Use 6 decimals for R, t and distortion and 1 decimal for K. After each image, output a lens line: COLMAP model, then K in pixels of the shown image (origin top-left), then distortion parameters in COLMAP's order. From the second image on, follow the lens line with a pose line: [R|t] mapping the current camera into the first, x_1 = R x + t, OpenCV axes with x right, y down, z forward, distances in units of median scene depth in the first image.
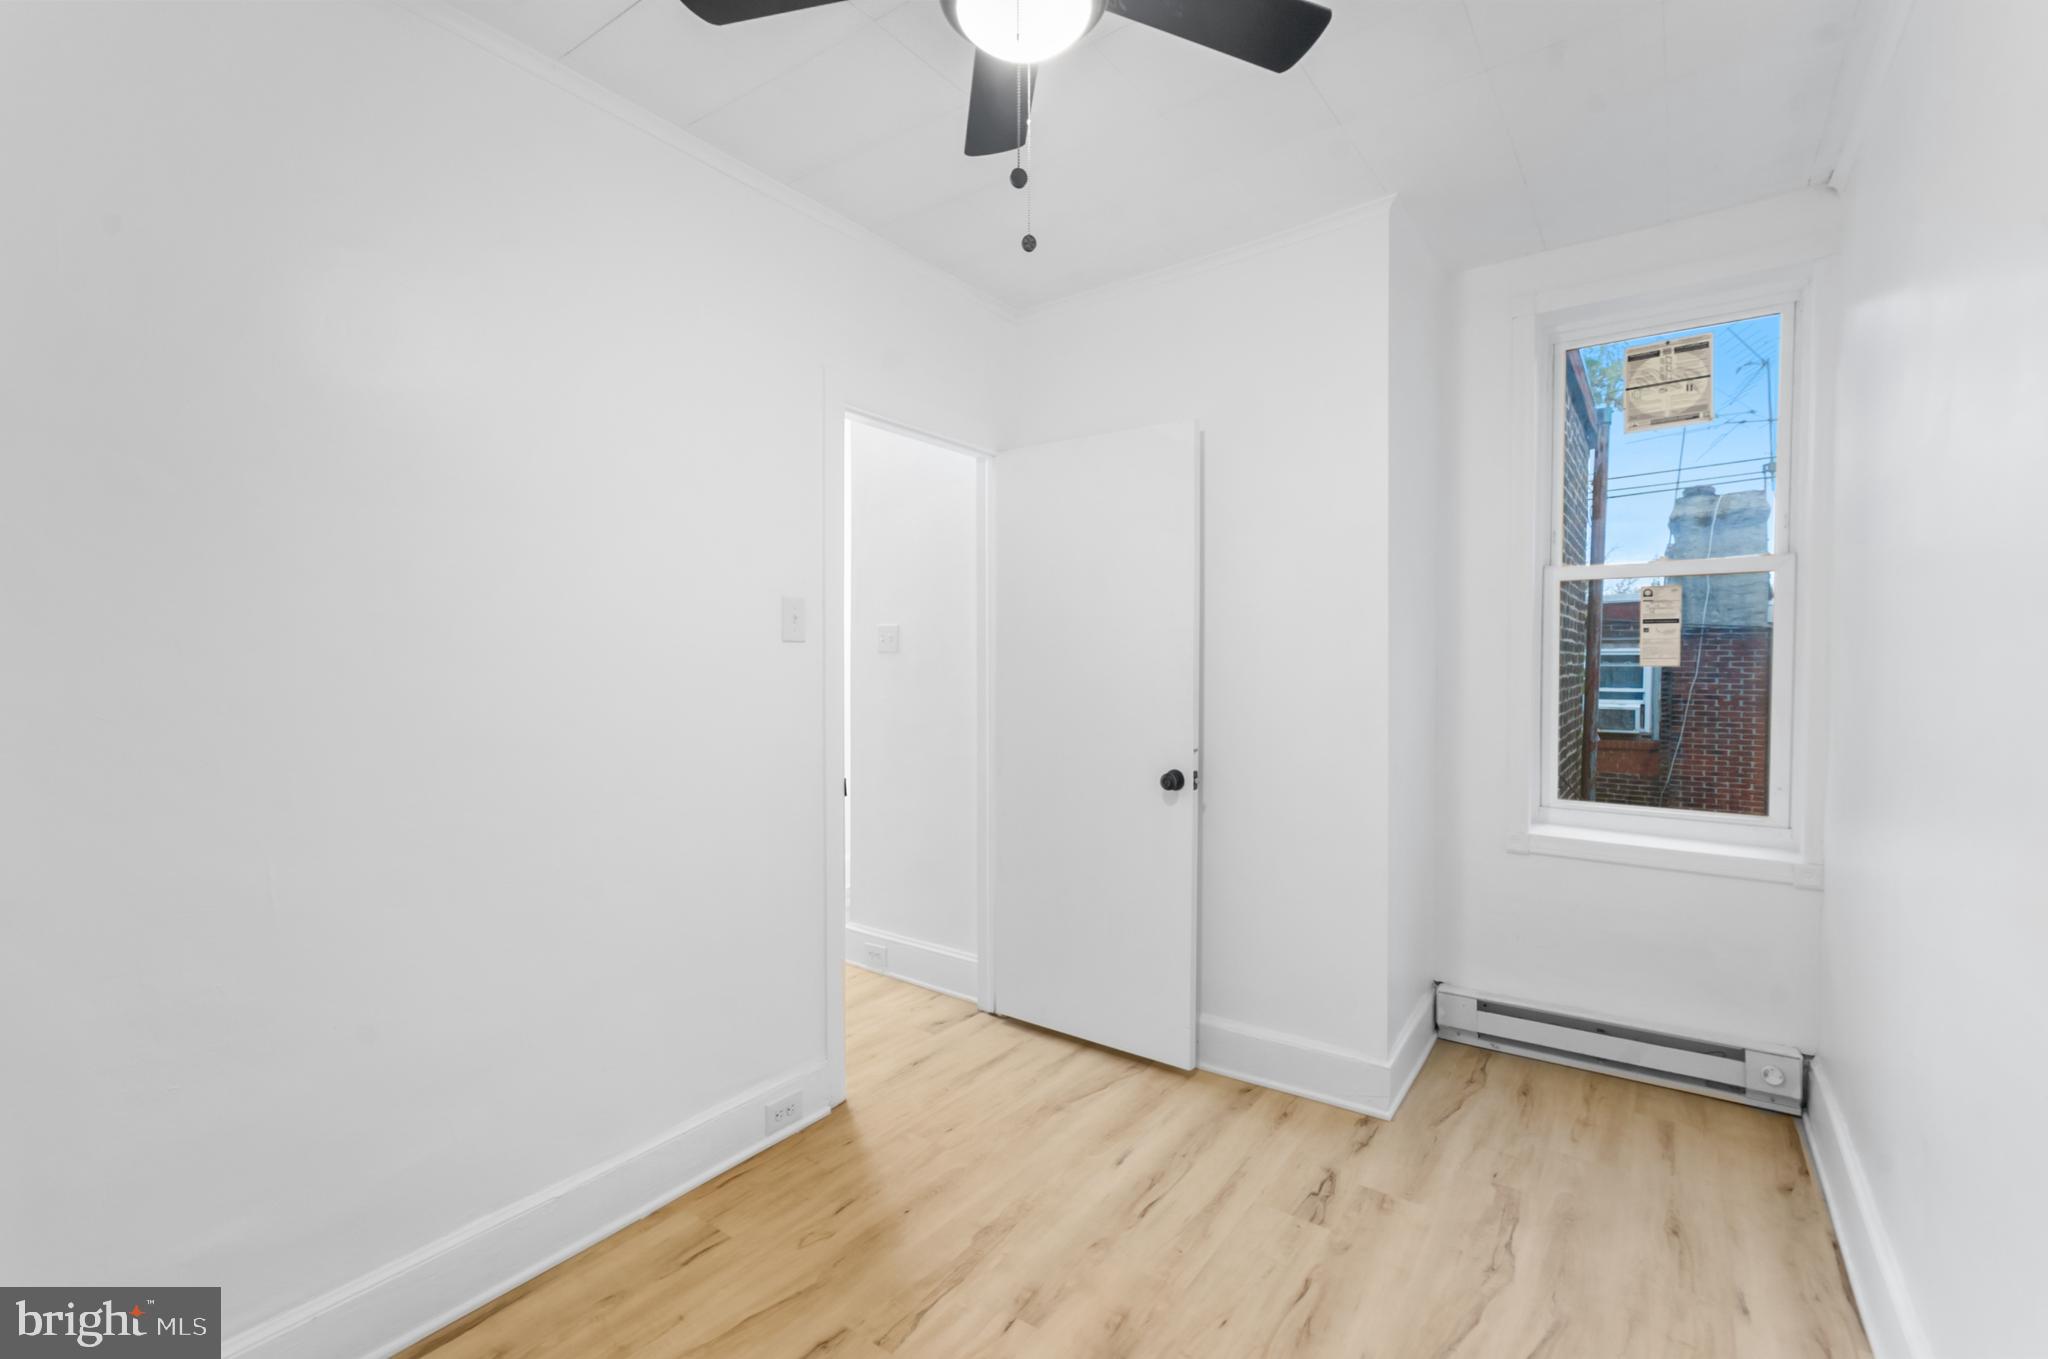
lens RADIAL K [[897.4, 0, 1017.2], [0, 897.4, 682.6], [0, 0, 1]] dist [0.003603, 0.000144]
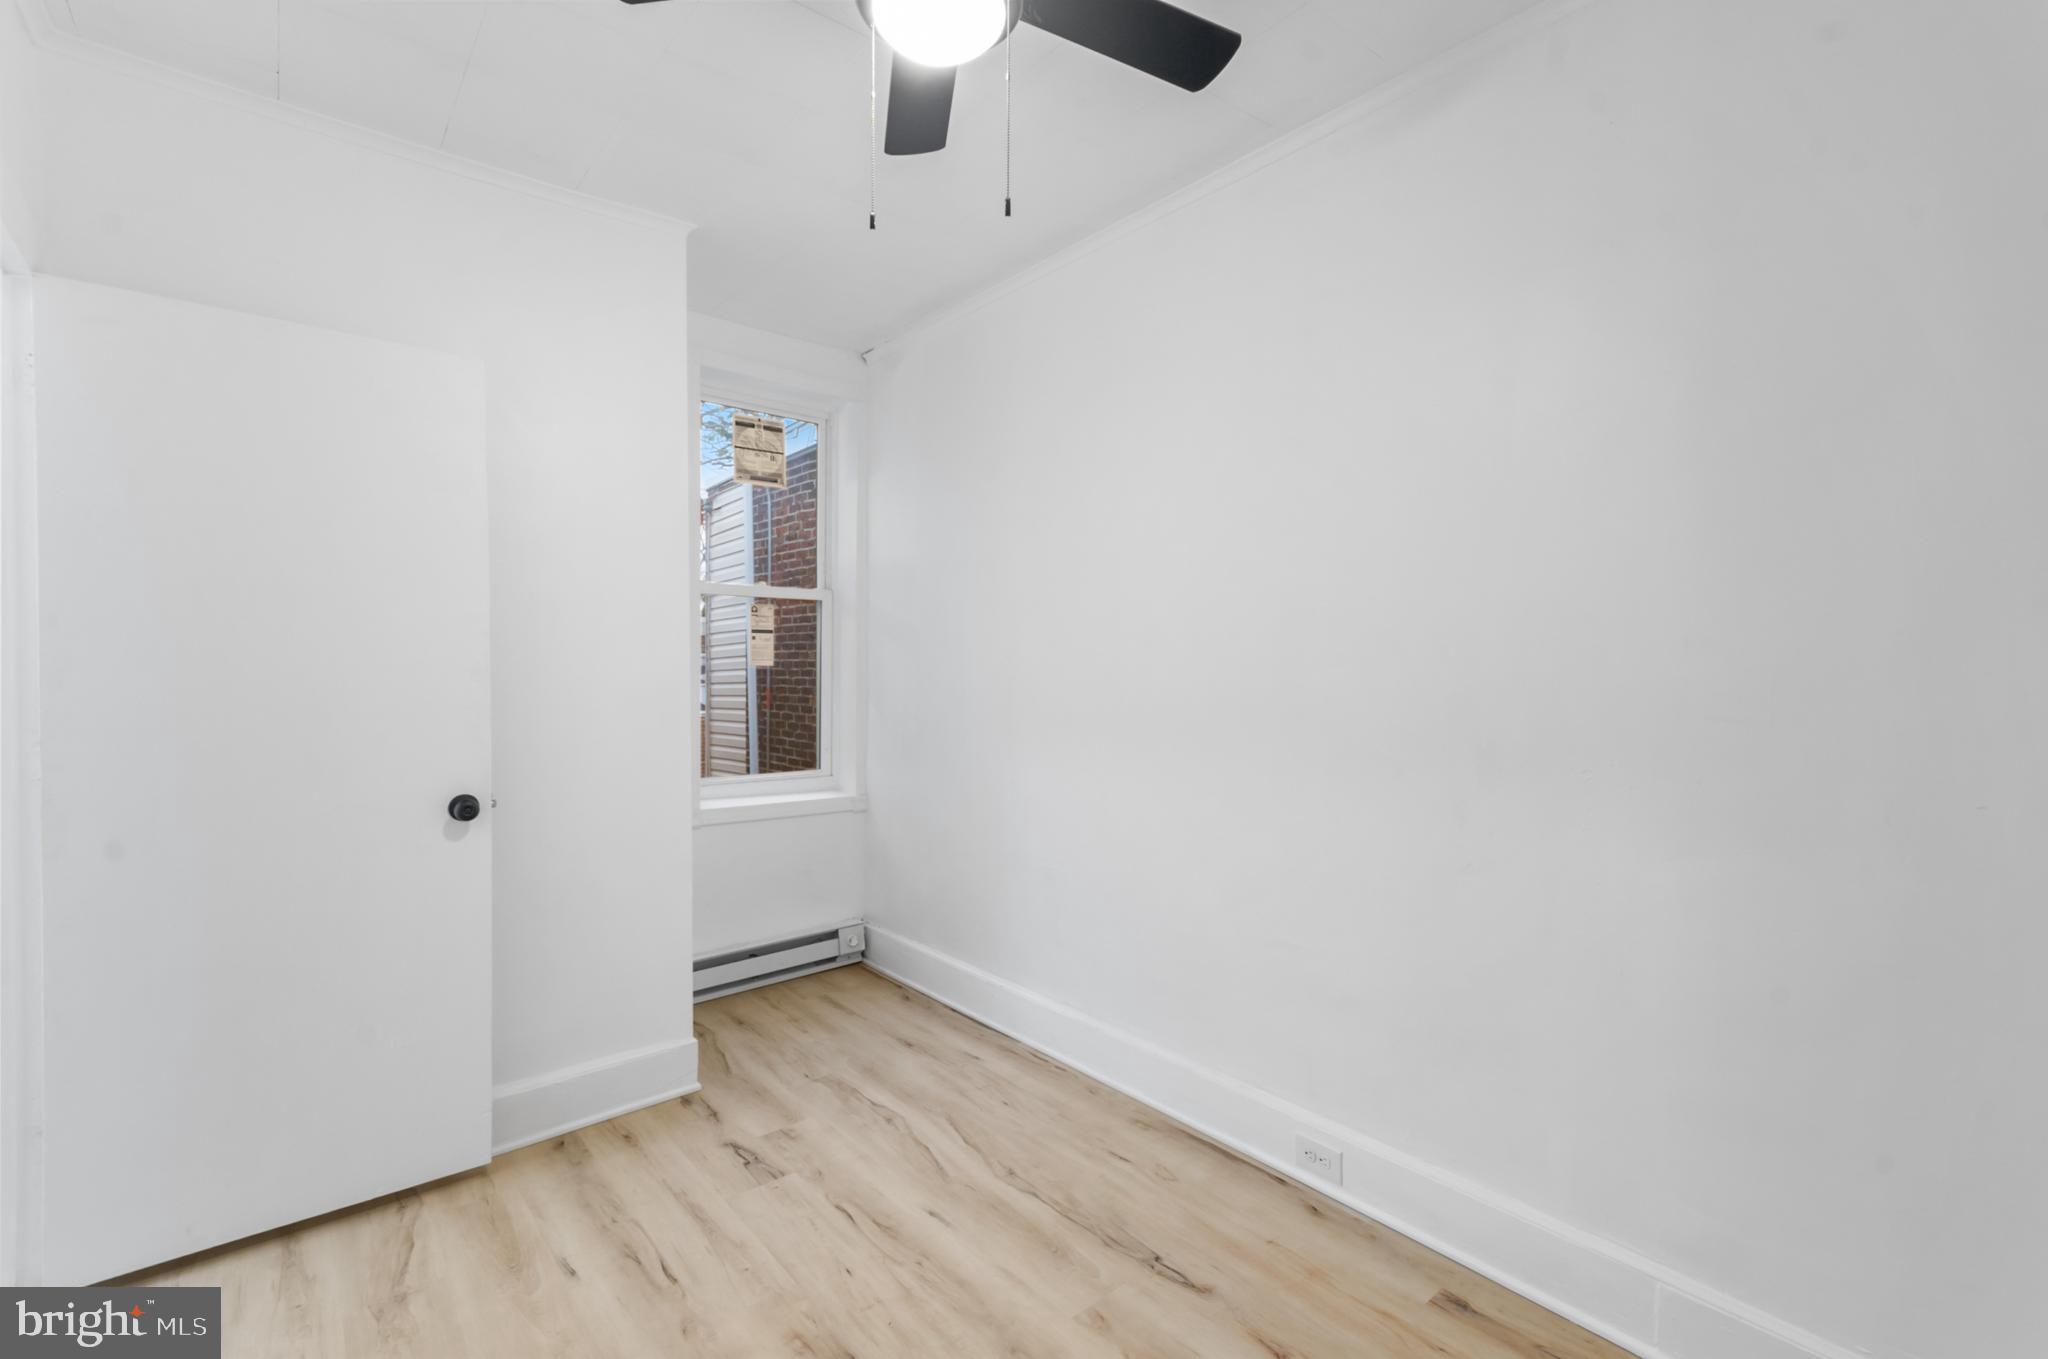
lens RADIAL K [[897.4, 0, 1017.2], [0, 897.4, 682.6], [0, 0, 1]] dist [0.003603, 0.000144]
pose [[0.228627, -0.013670, 0.973418, -0.543384], [0.016796, 0.999808, 0.010096, -0.000775], [-0.973369, 0.014041, 0.228812, 0.389296]]
